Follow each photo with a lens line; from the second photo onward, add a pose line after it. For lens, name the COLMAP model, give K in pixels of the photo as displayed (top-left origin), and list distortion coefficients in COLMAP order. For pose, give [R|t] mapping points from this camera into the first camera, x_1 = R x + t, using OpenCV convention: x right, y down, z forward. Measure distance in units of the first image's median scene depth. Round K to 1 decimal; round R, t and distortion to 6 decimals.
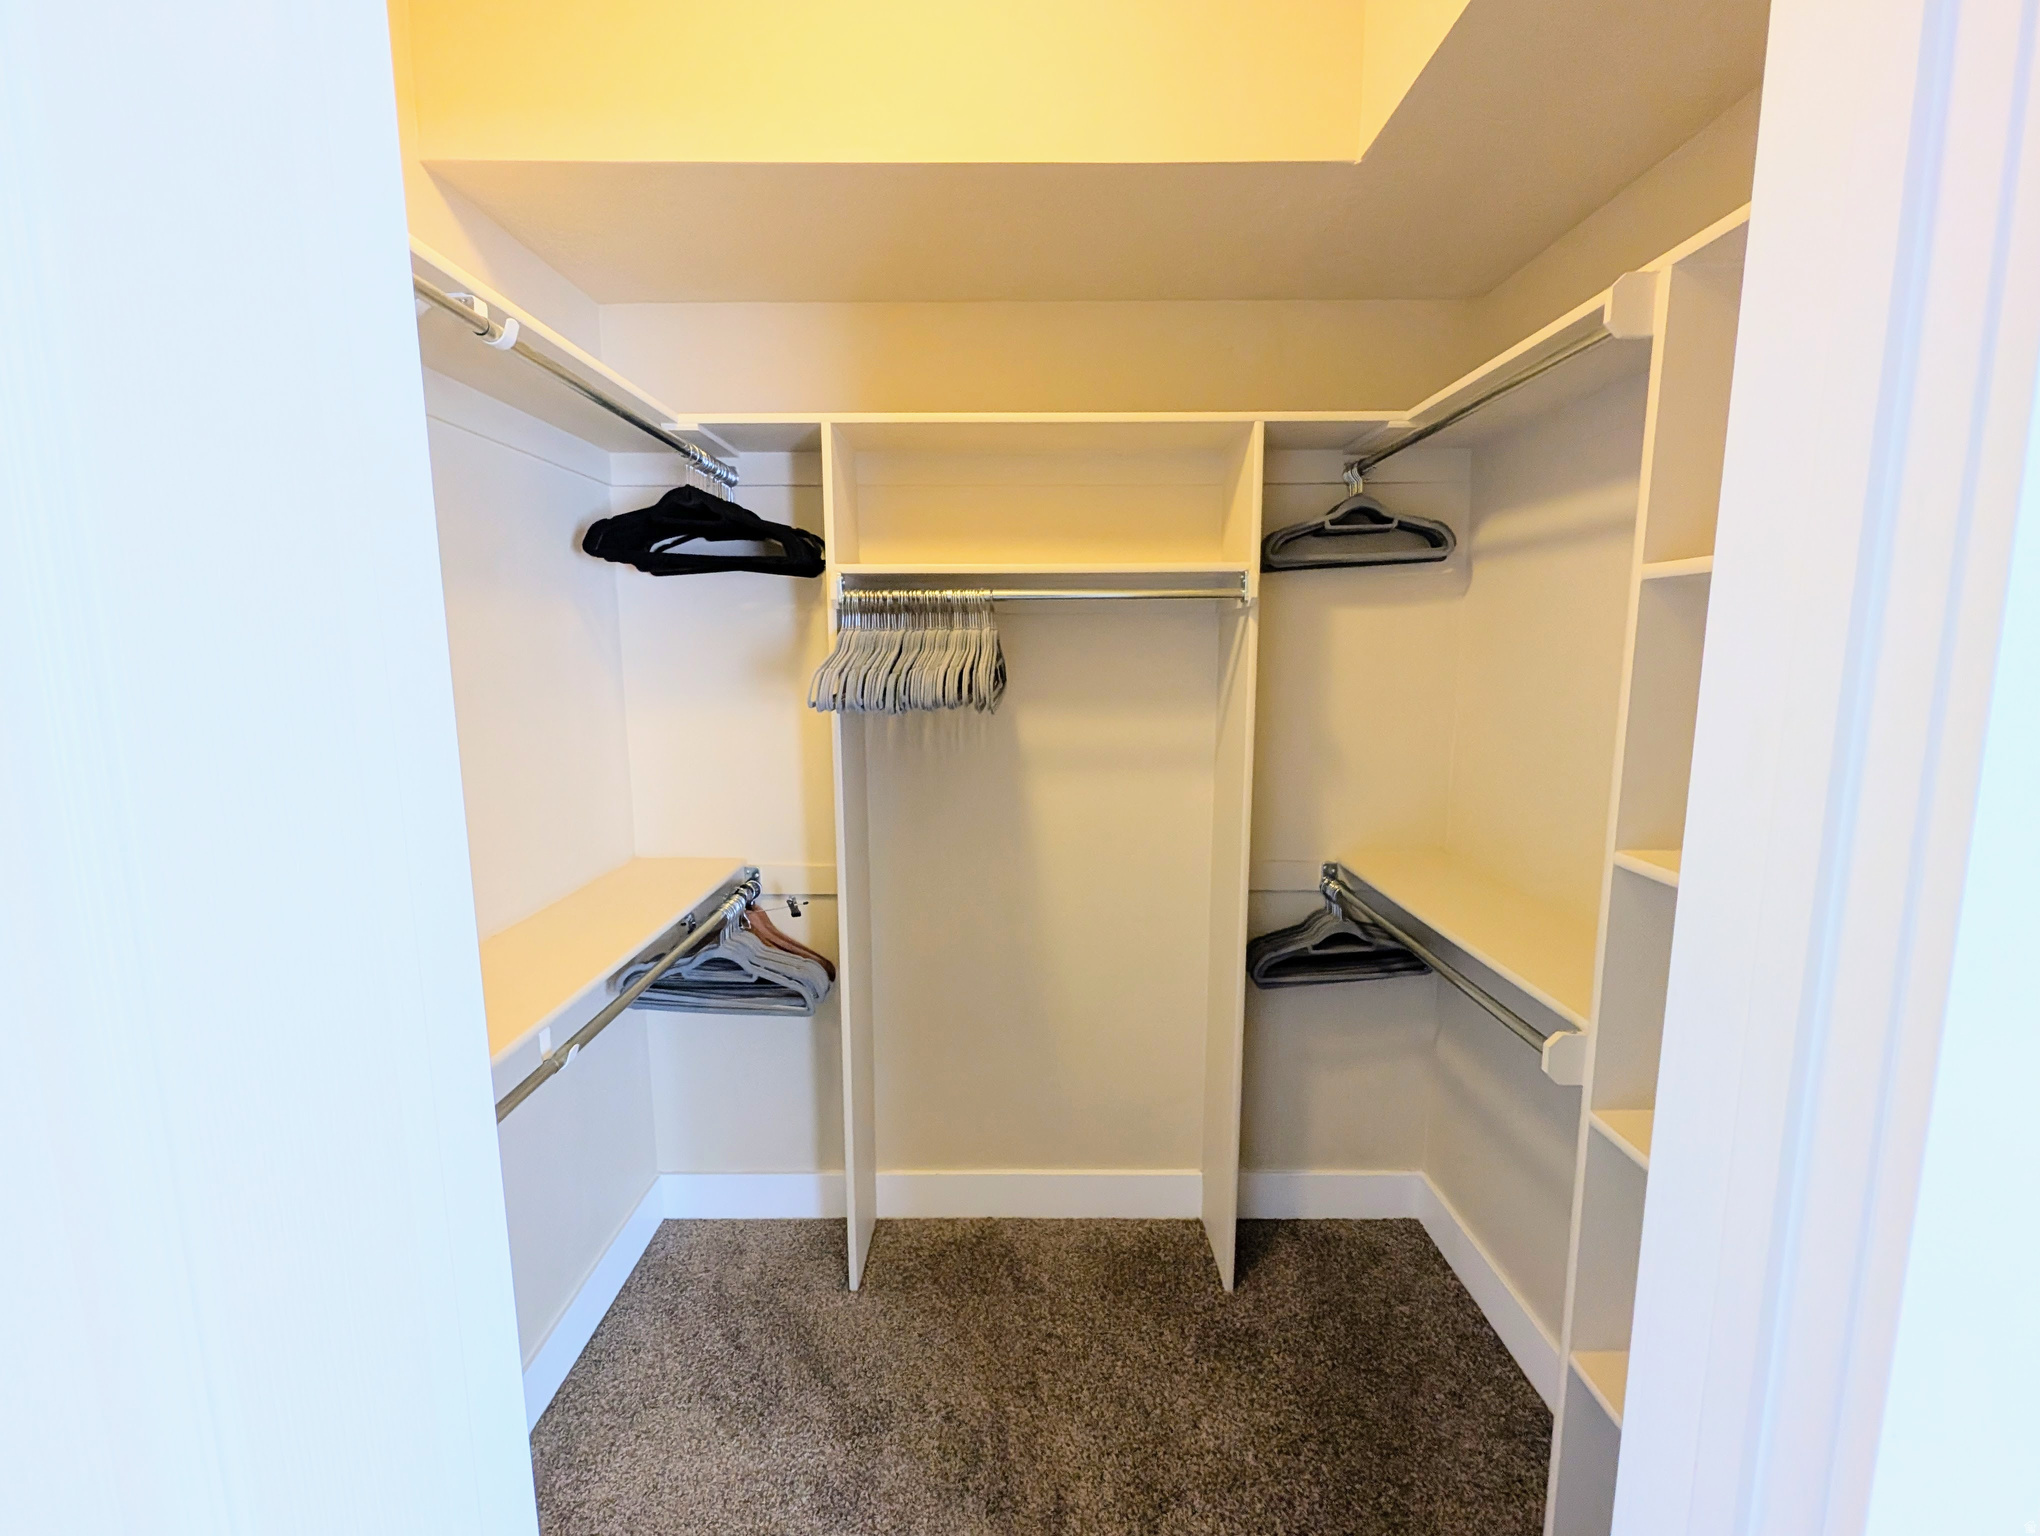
lens RADIAL K [[851.2, 0, 1024.3], [0, 851.2, 759.8], [0, 0, 1]] dist [-0.000856, 0.000093]
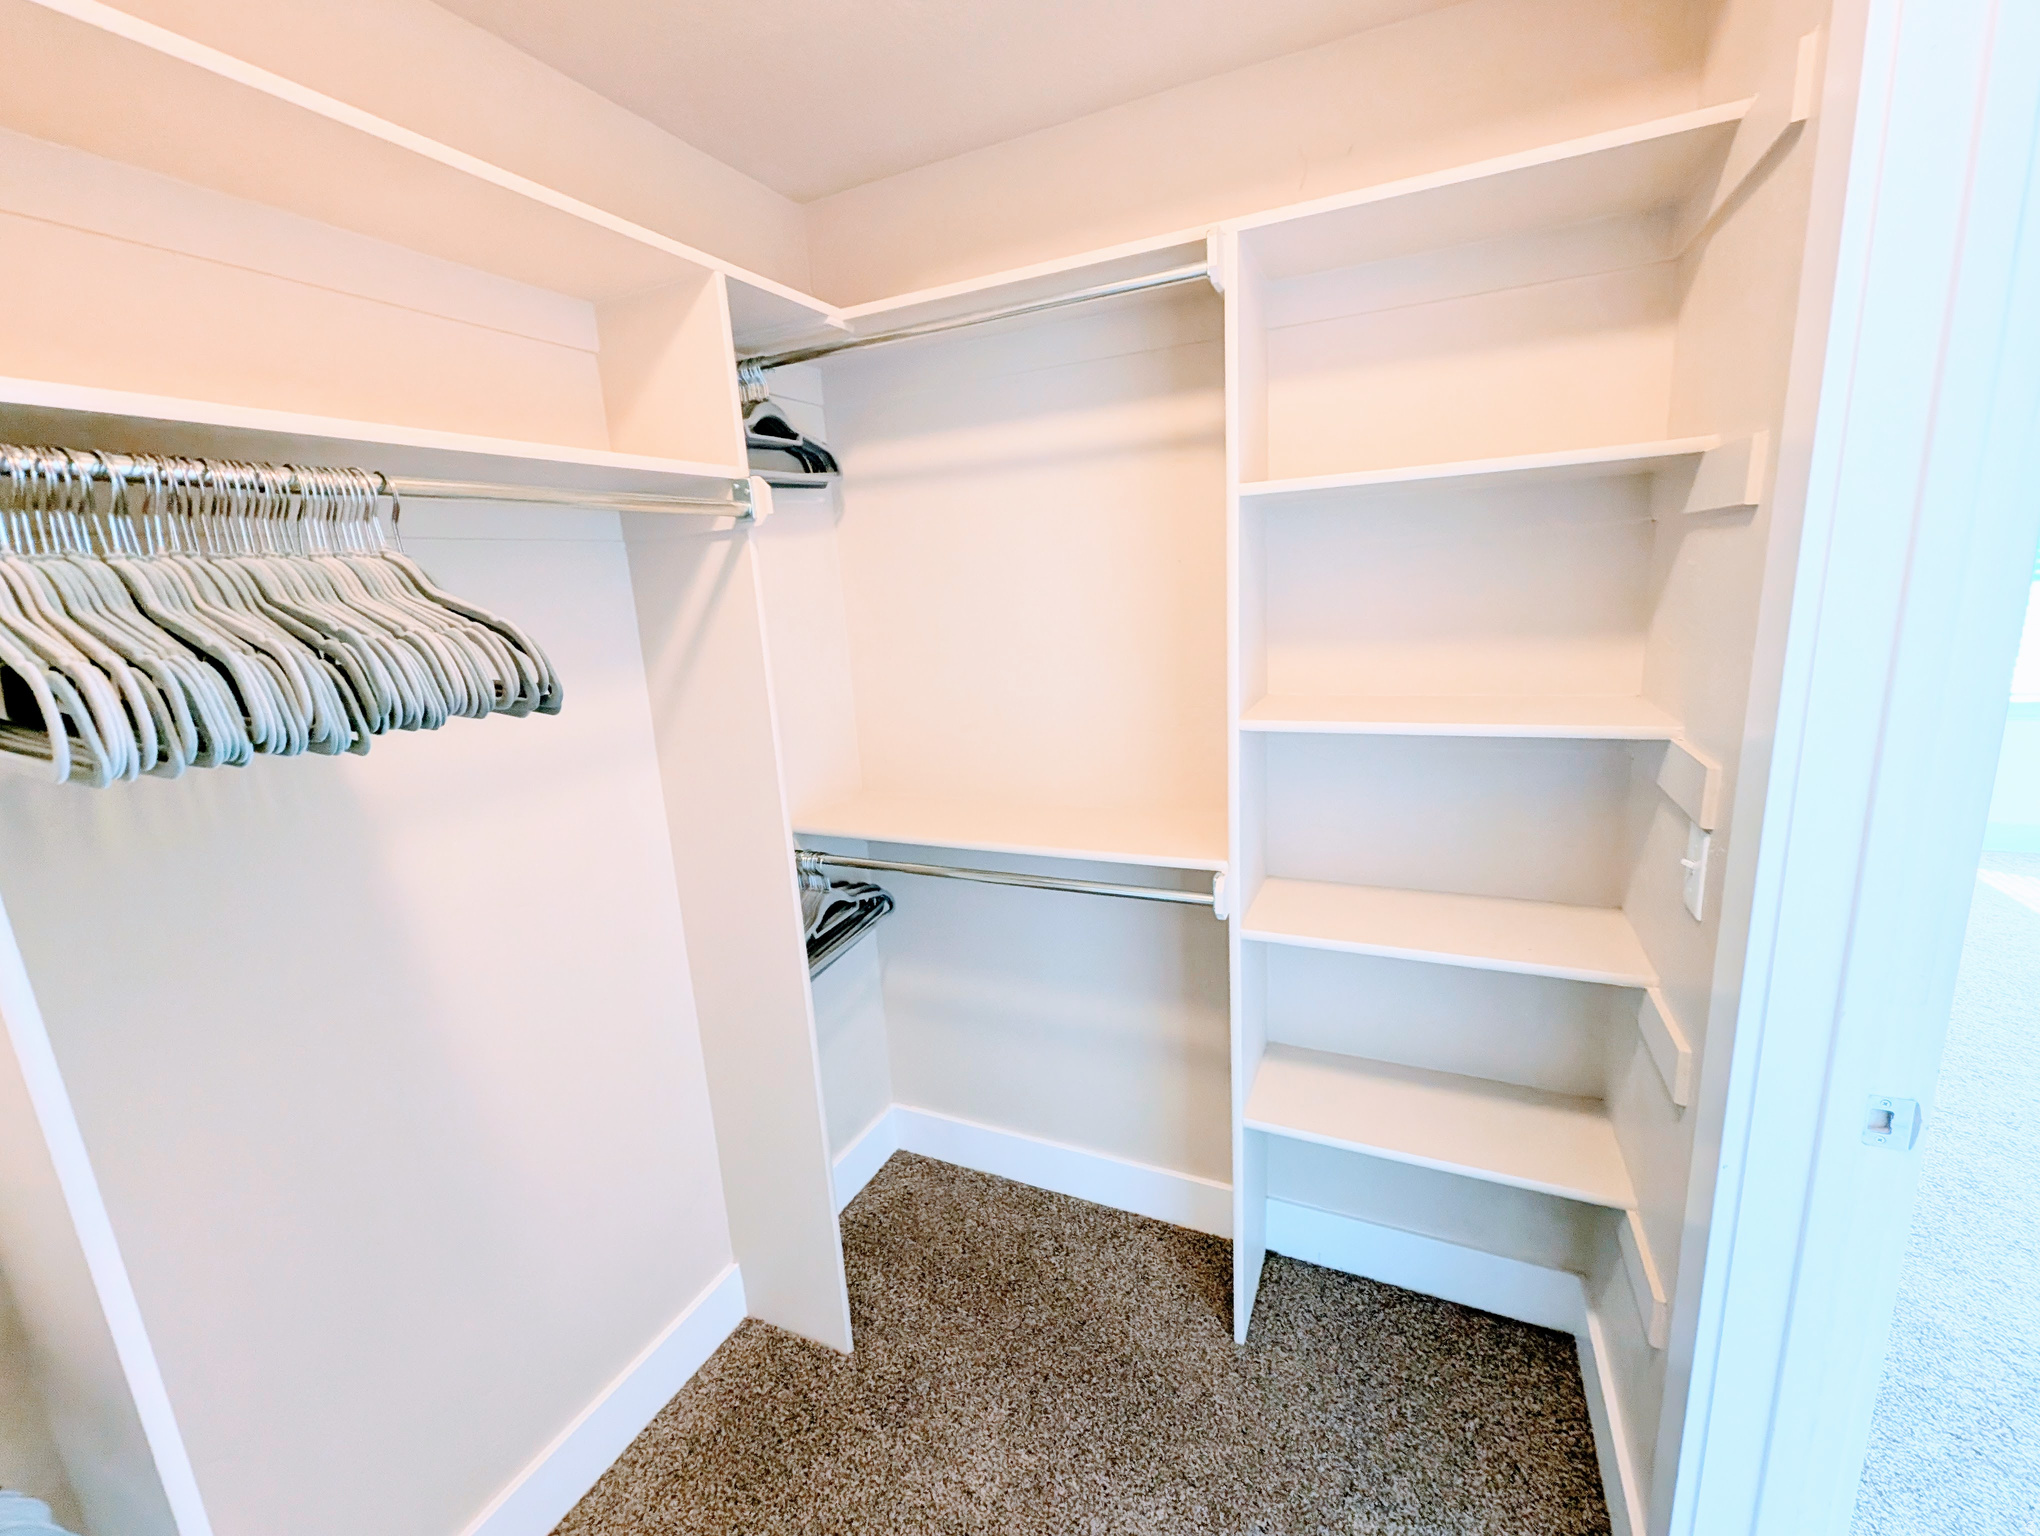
lens RADIAL K [[851.2, 0, 1024.3], [0, 851.2, 759.8], [0, 0, 1]] dist [-0.000856, 0.000093]
pose [[0.419485, -0.208682, 0.883450, -0.320852], [0.174764, 0.973577, 0.146989, -0.042707], [-0.890780, 0.092735, 0.444871, 0.428235]]
